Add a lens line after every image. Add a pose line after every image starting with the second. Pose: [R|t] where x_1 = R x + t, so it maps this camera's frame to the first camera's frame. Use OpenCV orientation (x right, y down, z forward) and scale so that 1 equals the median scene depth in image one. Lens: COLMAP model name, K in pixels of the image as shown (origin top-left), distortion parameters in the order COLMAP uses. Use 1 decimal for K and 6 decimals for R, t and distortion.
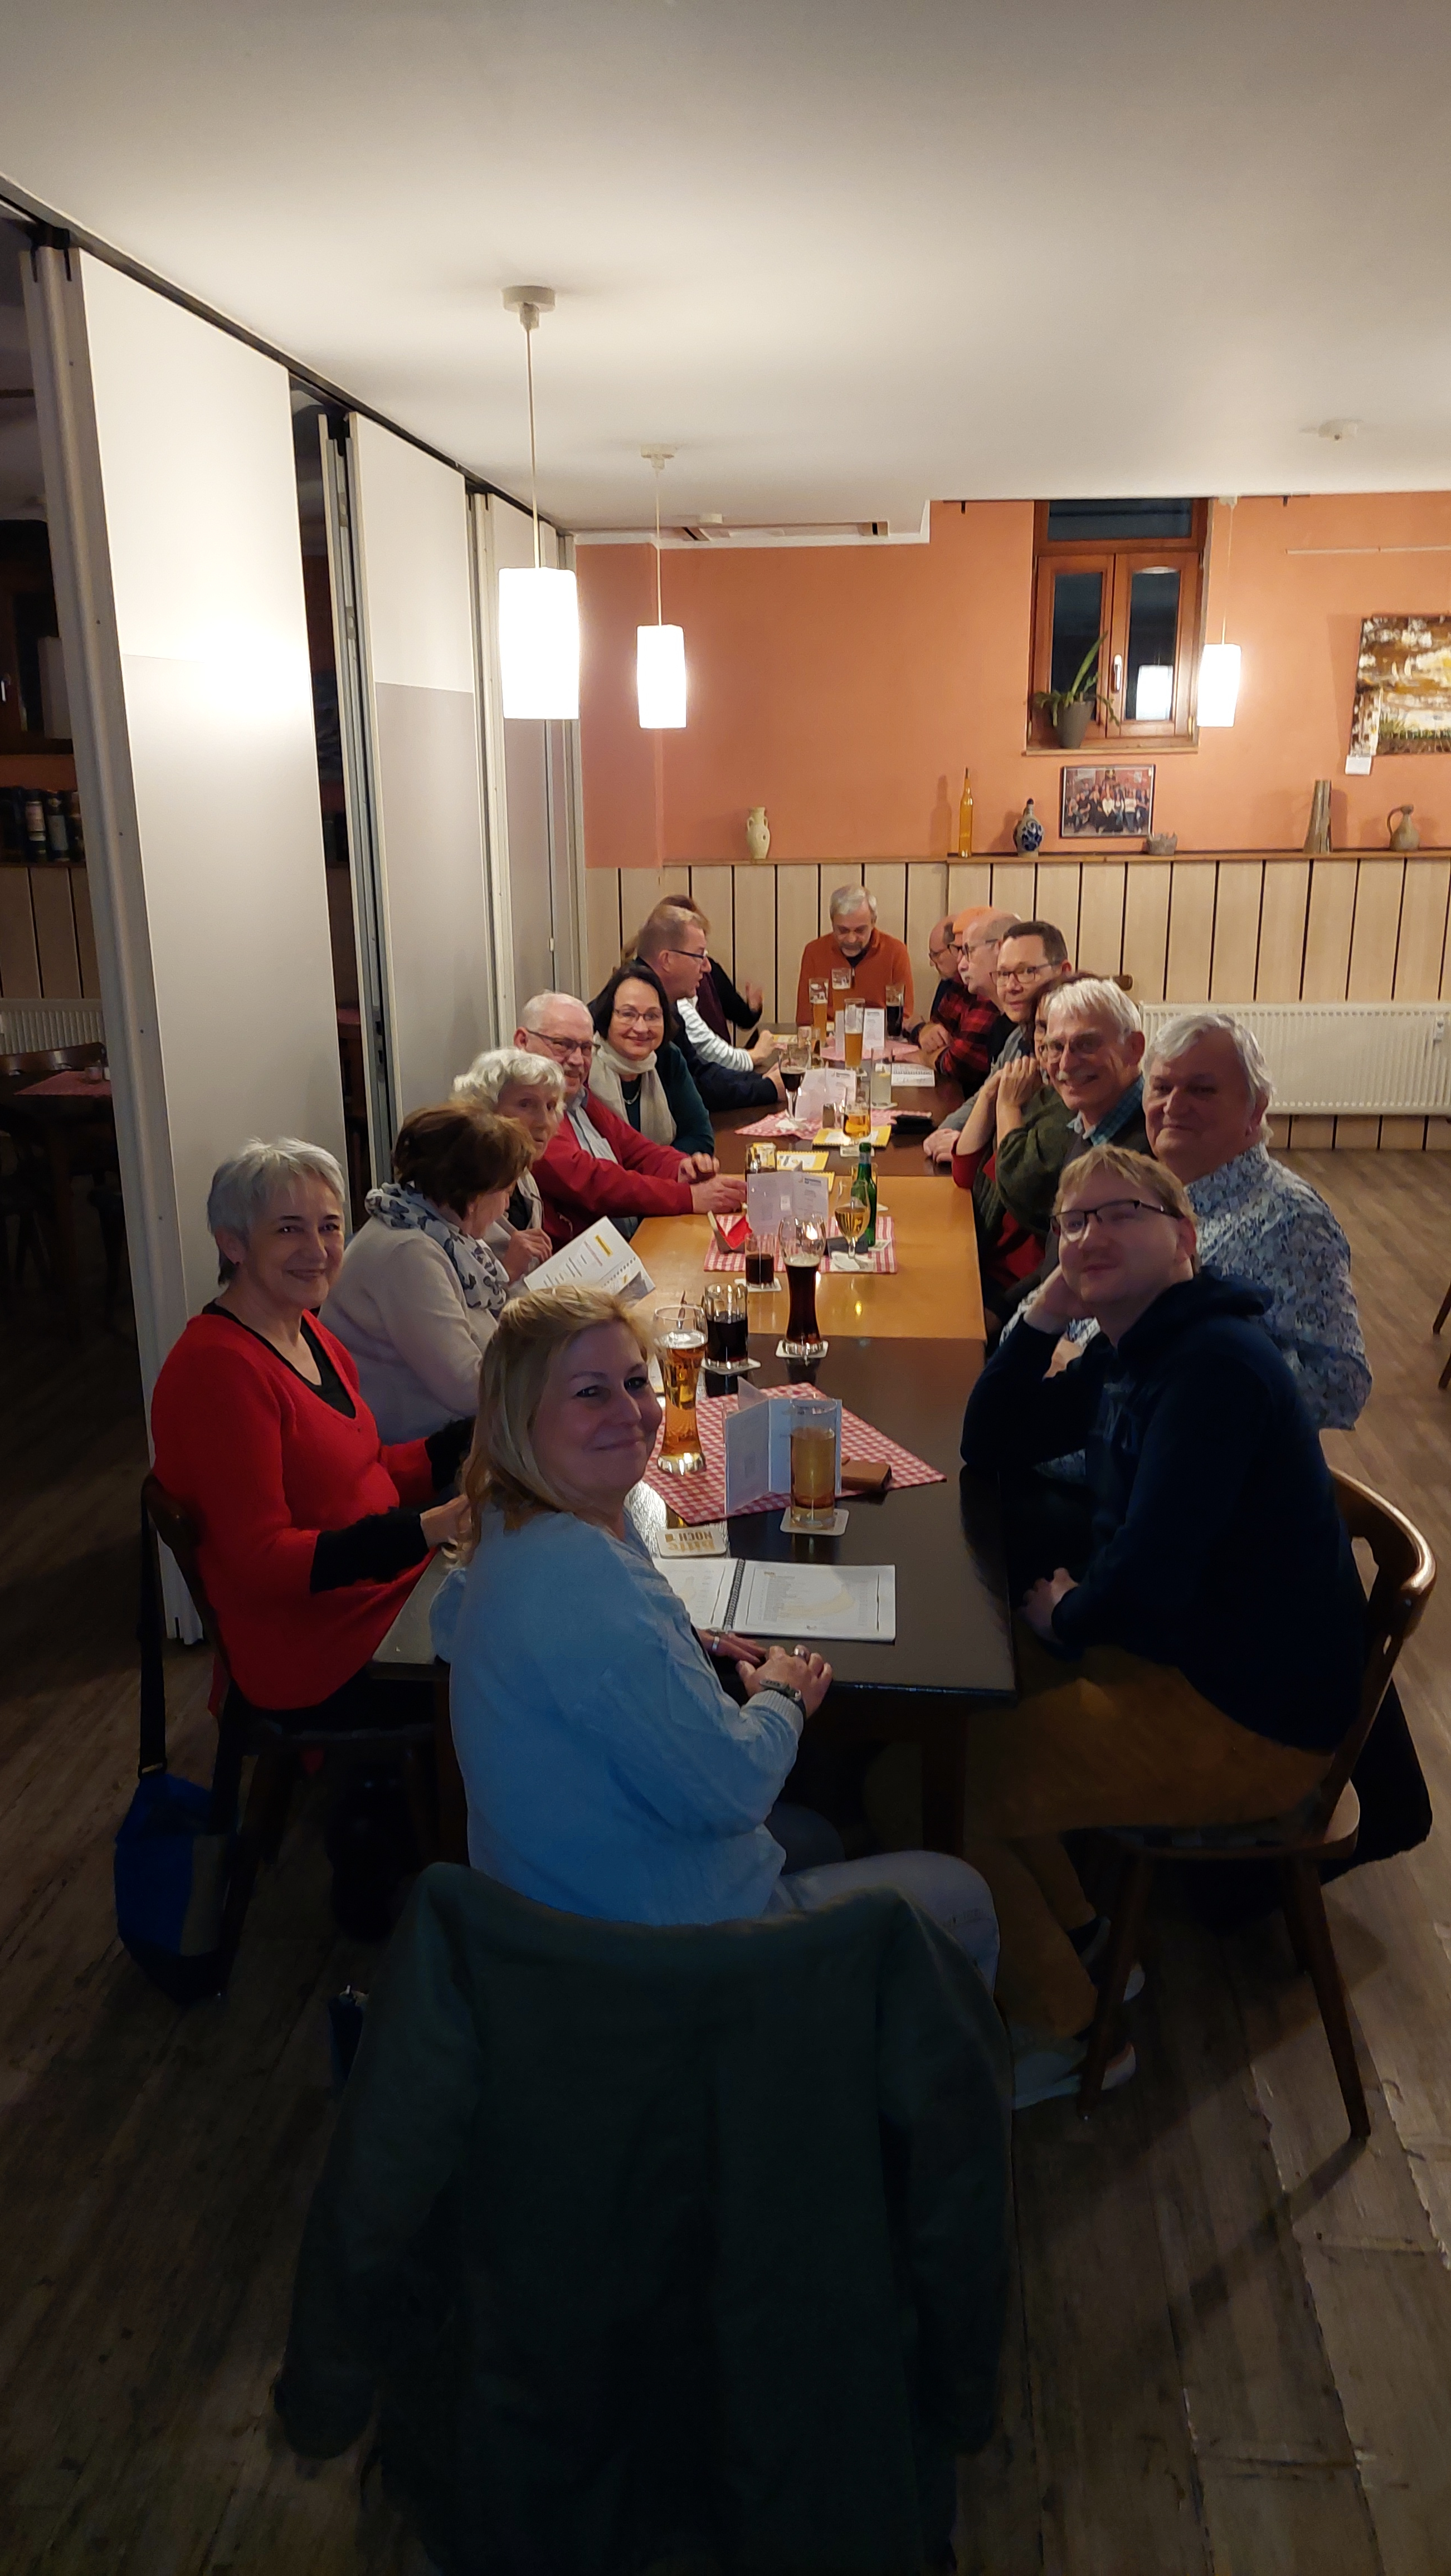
lens RADIAL K [[1859.2, 0, 713.2], [0, 1859.2, 1249.3], [0, 0, 1]] dist [0.051248, -0.092381]
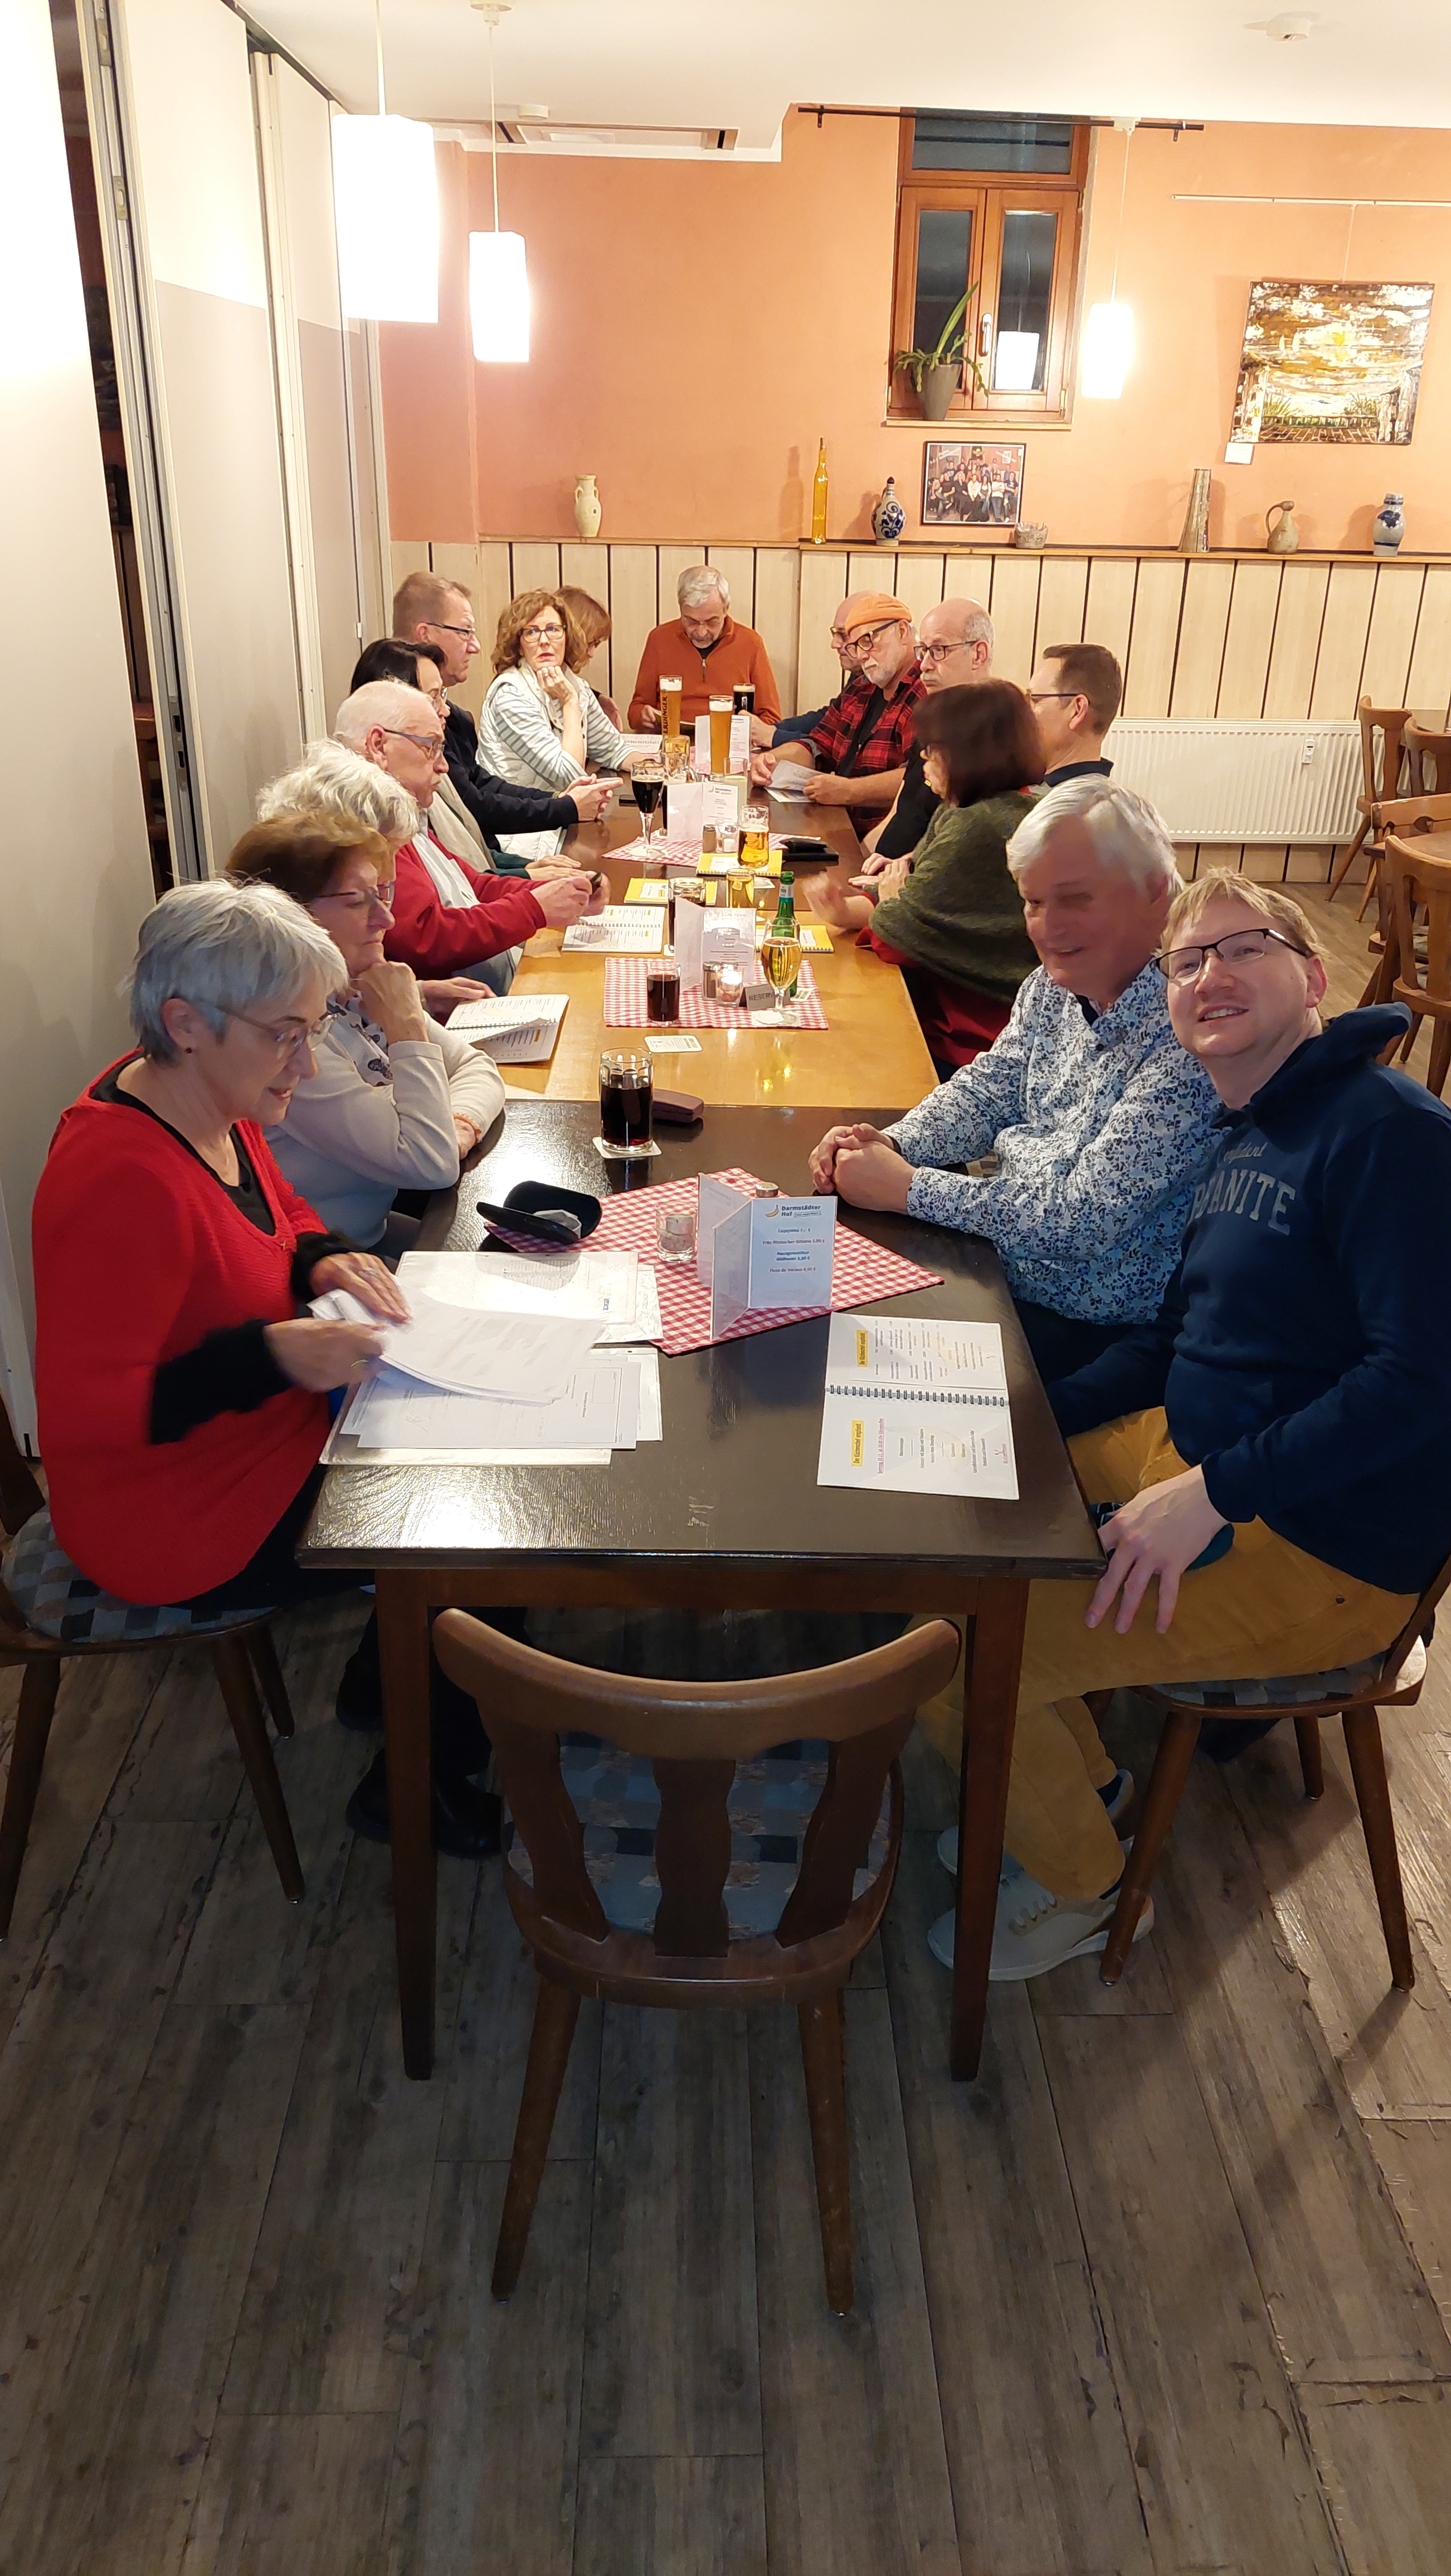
lens RADIAL K [[1786.1, 0, 725.5], [0, 1786.1, 1288.0], [0, 0, 1]] dist [0.043578, -0.063642]
pose [[0.989938, -0.023023, 0.139615, -0.040845], [-0.001908, 0.984413, 0.175865, -0.008296], [-0.141488, -0.174361, 0.974464, 0.097056]]
